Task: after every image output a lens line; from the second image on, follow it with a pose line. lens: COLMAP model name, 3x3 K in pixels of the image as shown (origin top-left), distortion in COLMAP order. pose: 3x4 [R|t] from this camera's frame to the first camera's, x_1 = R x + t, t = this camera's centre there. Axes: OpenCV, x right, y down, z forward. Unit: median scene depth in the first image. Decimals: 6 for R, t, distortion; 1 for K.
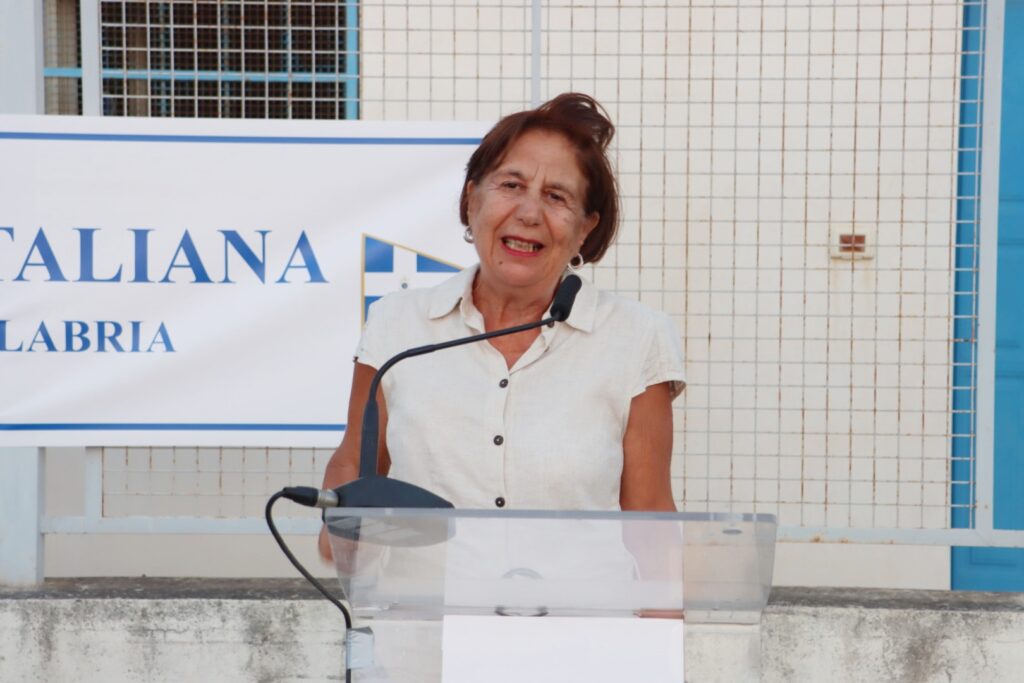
lens RADIAL K [[2874.6, 0, 494.3], [0, 2874.6, 309.0], [0, 0, 1]] dist [0.614644, 0.000000]
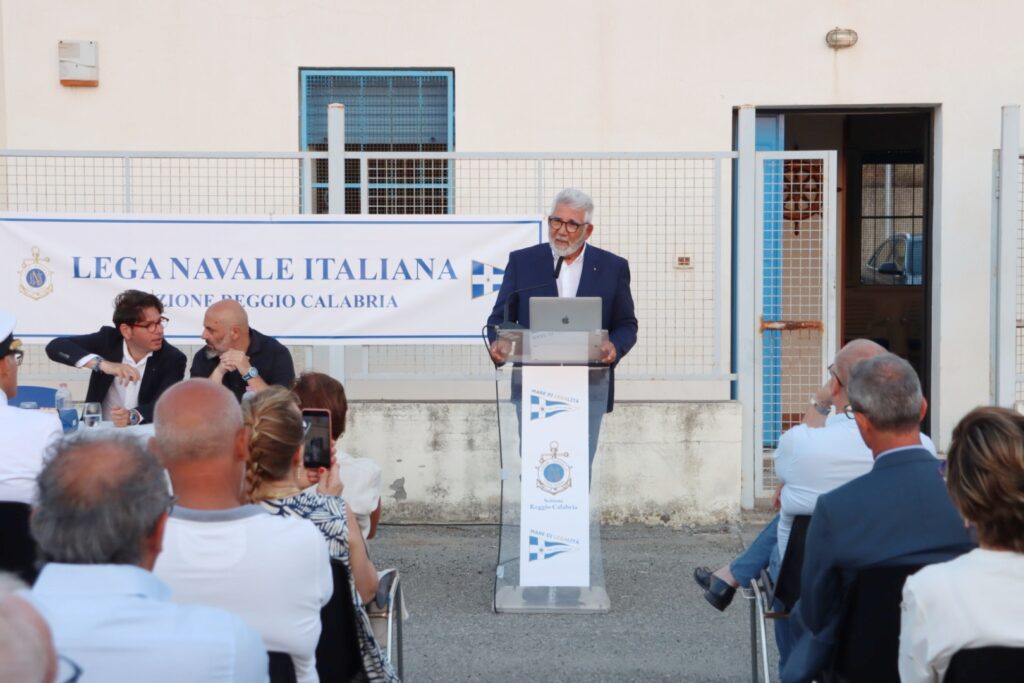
lens RADIAL K [[1962.2, 0, 516.5], [0, 1962.2, 303.0], [0, 0, 1]] dist [0.239761, 0.000000]
pose [[0.999887, -0.009600, 0.011529, -0.026574], [0.009629, 0.999951, -0.002404, 0.016337], [-0.011505, 0.002515, 0.999931, -0.710653]]
